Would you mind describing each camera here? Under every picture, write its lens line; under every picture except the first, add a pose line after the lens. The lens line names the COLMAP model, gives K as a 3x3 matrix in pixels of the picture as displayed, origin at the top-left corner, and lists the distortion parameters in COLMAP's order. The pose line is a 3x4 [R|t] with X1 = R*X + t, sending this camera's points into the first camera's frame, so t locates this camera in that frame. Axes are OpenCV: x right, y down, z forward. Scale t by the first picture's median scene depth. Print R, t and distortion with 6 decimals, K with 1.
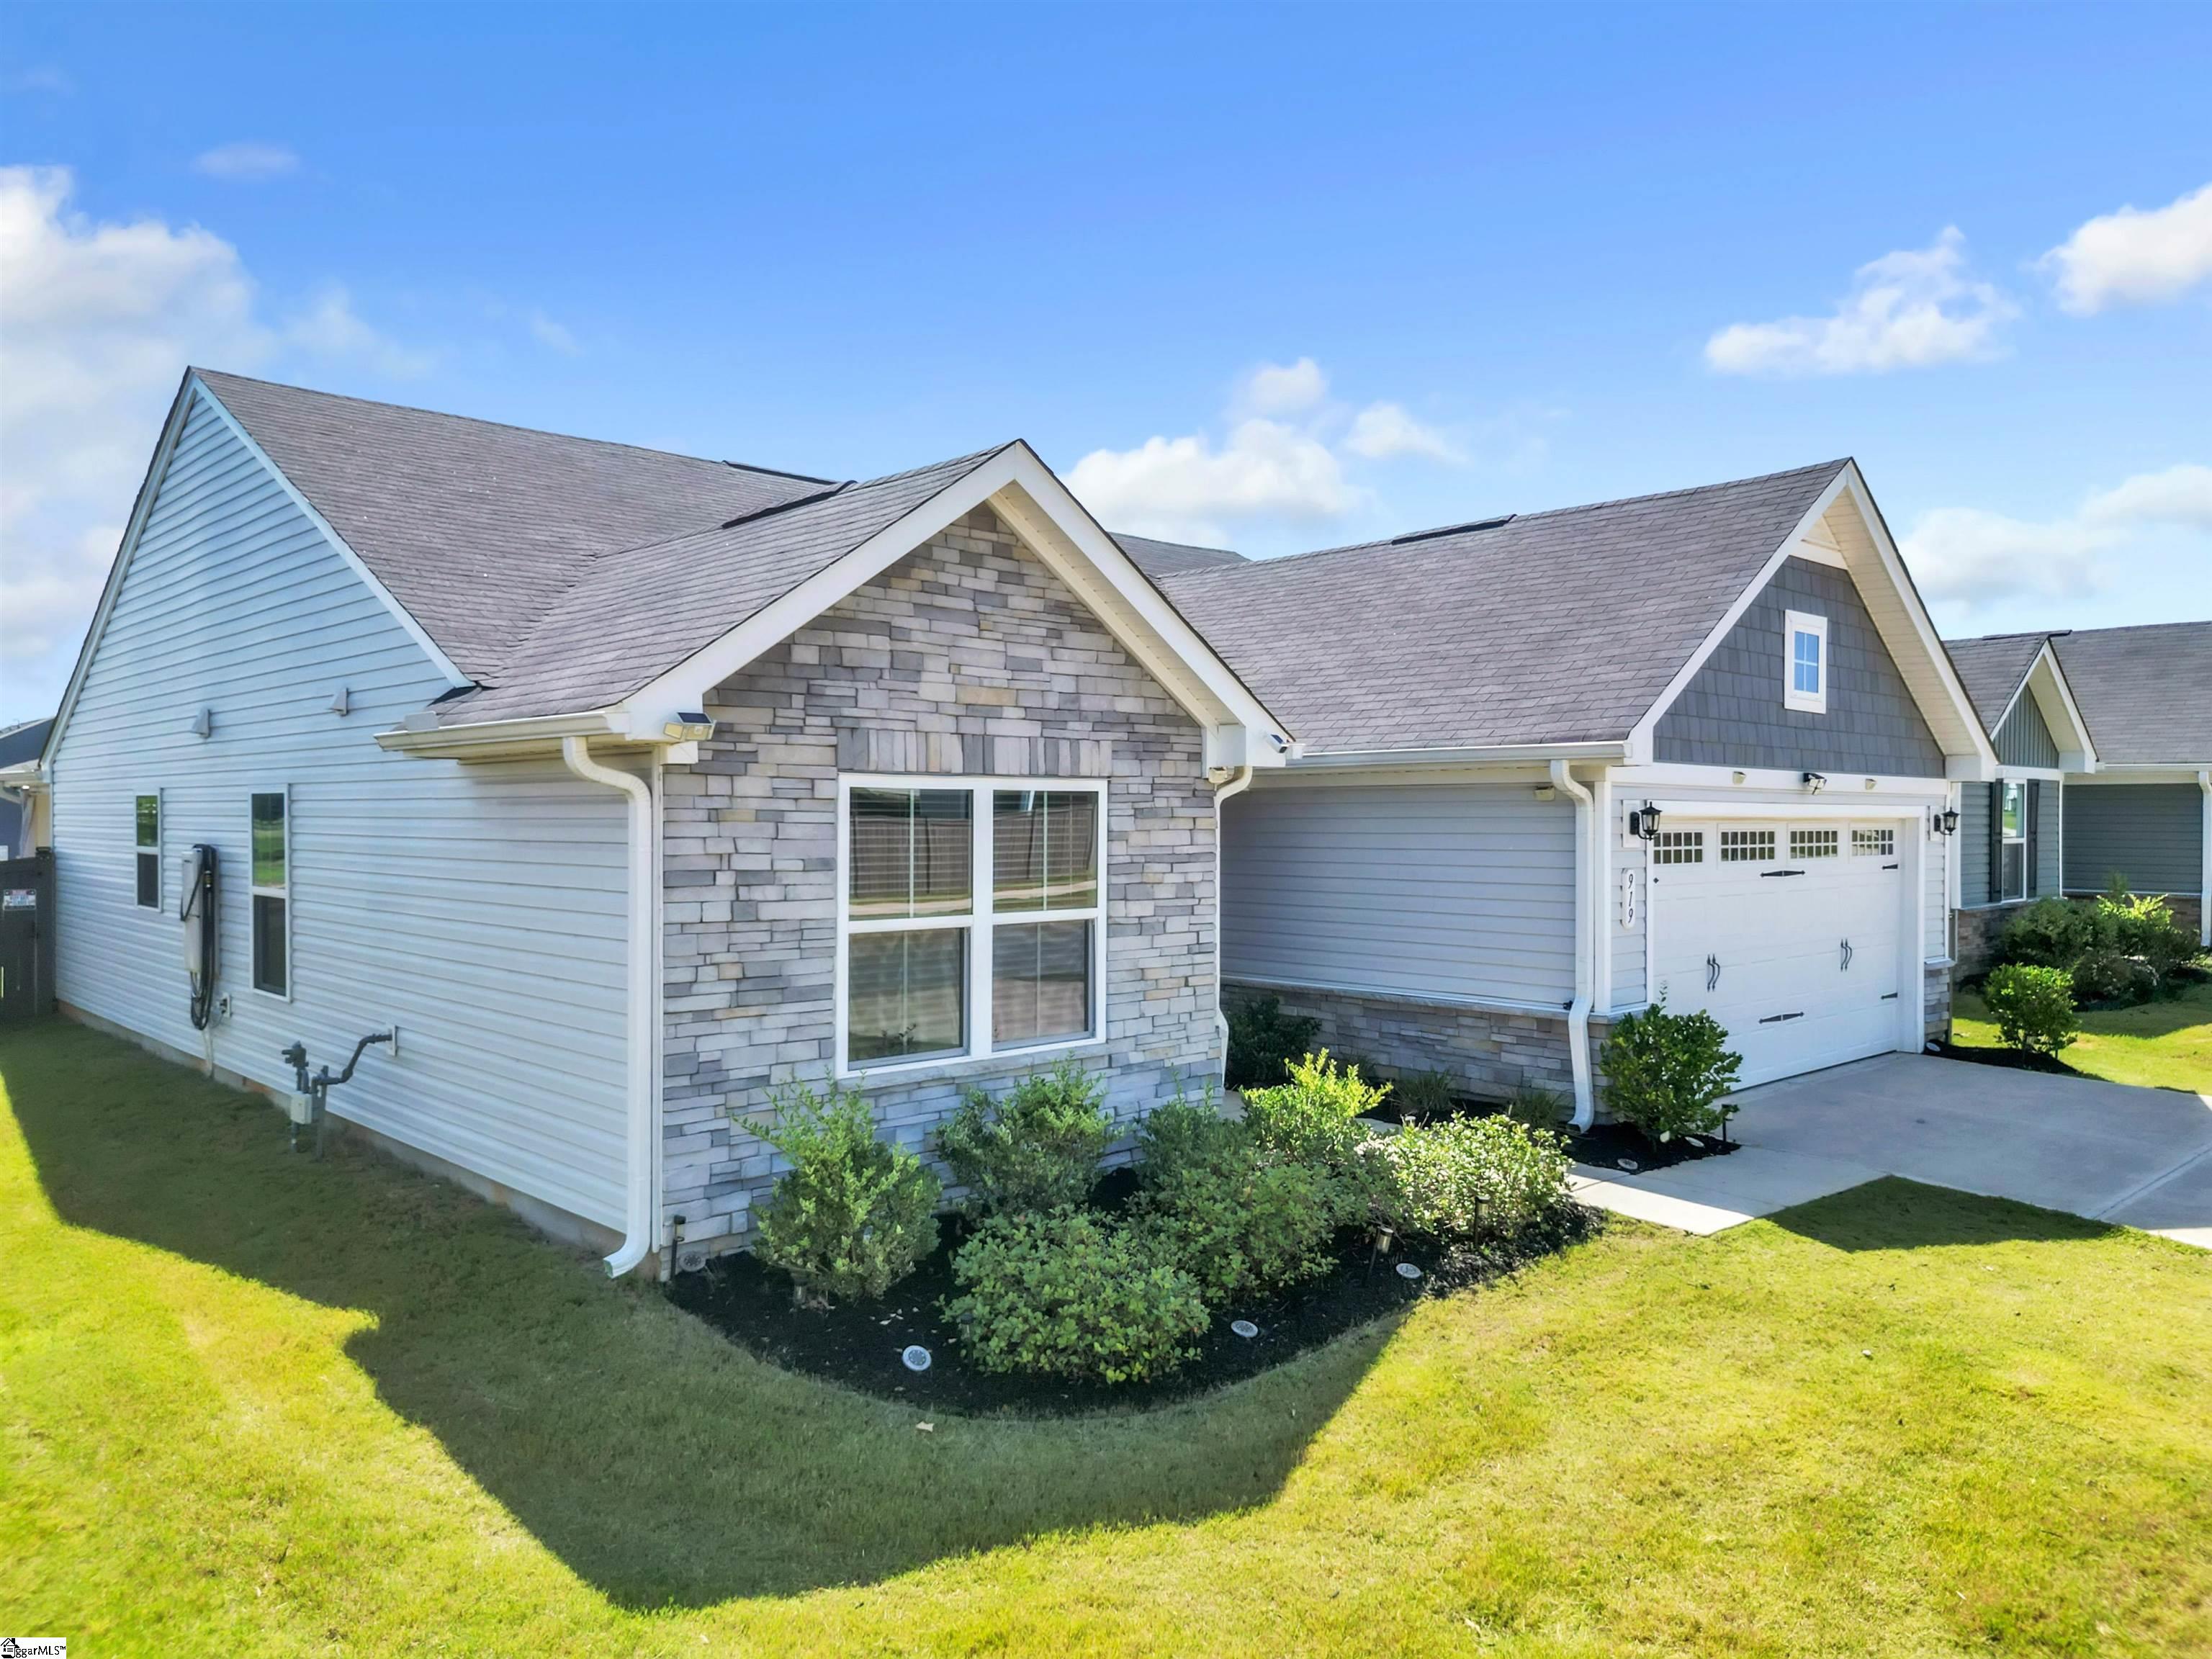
lens RADIAL K [[1532.0, 0, 1106.0], [0, 1532.0, 829.5], [0, 0, 1]] dist [0.084429, -0.092100]
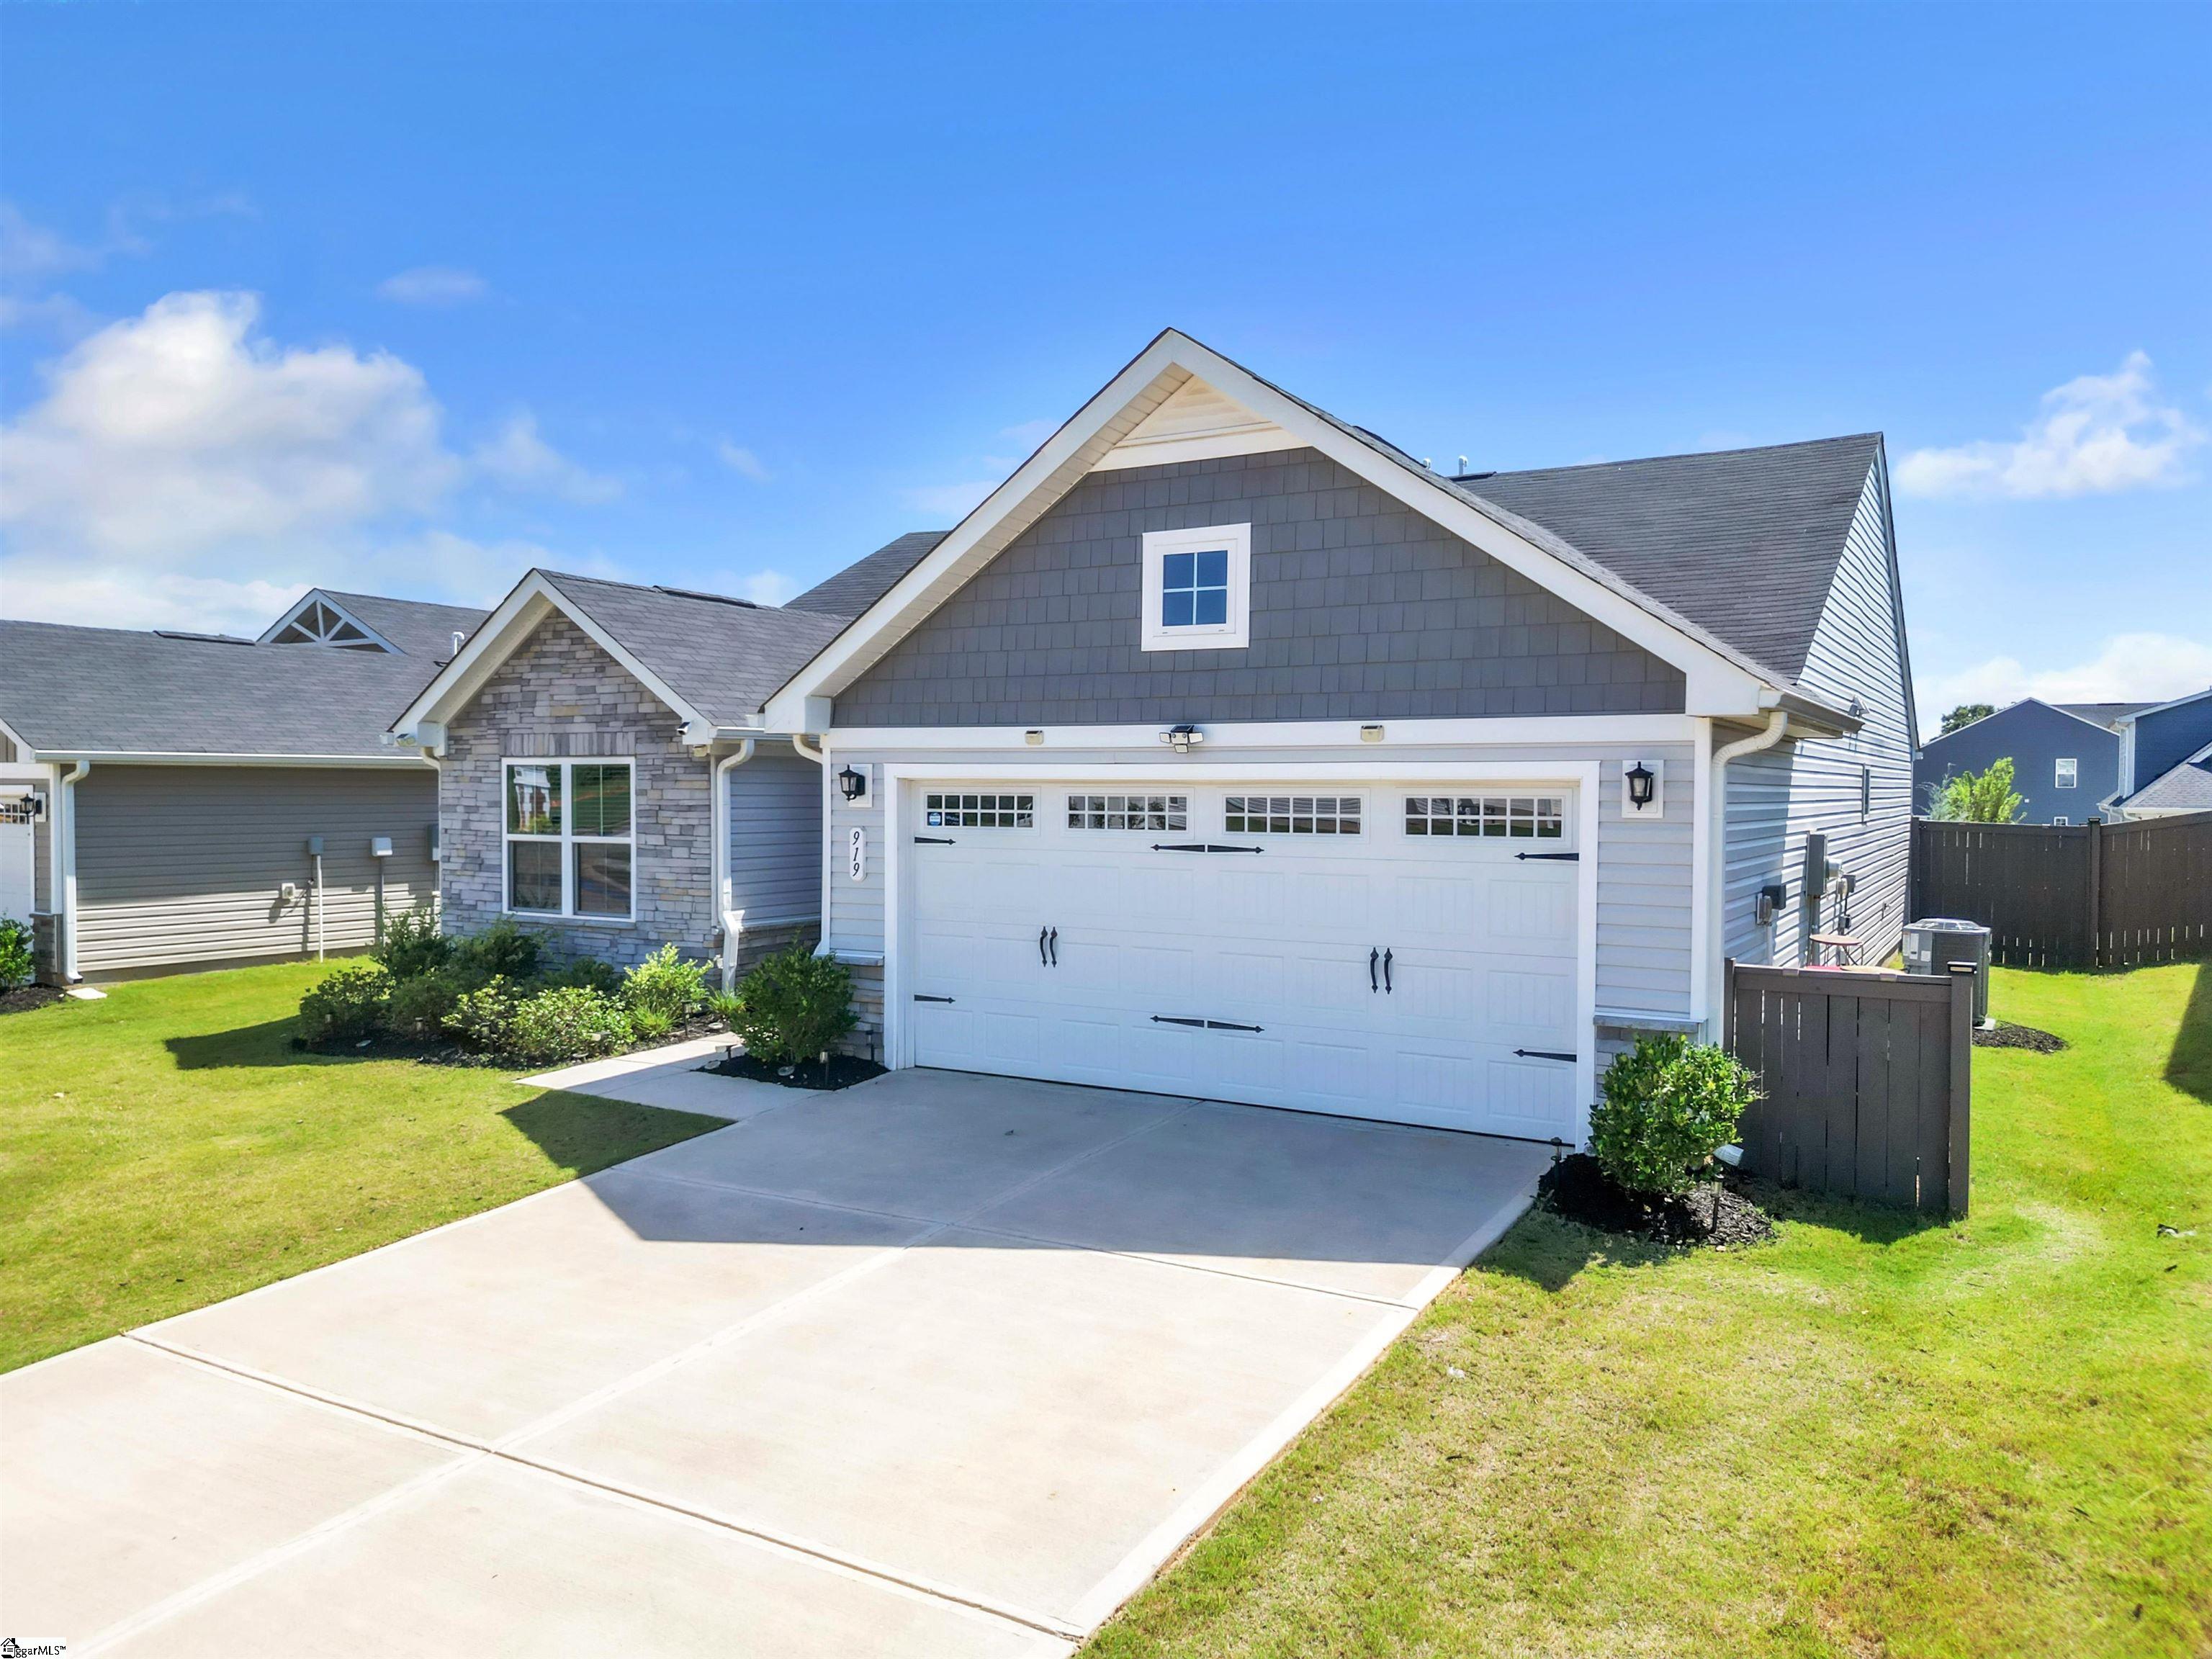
lens RADIAL K [[1644.3, 0, 1106.0], [0, 1644.3, 829.5], [0, 0, 1]] dist [-0.002650, -0.123738]
pose [[0.286545, 0.024597, -0.957751, 1.845263], [-0.012469, 0.999681, 0.021943, -0.000492], [0.957986, 0.005654, 0.286761, 1.025200]]
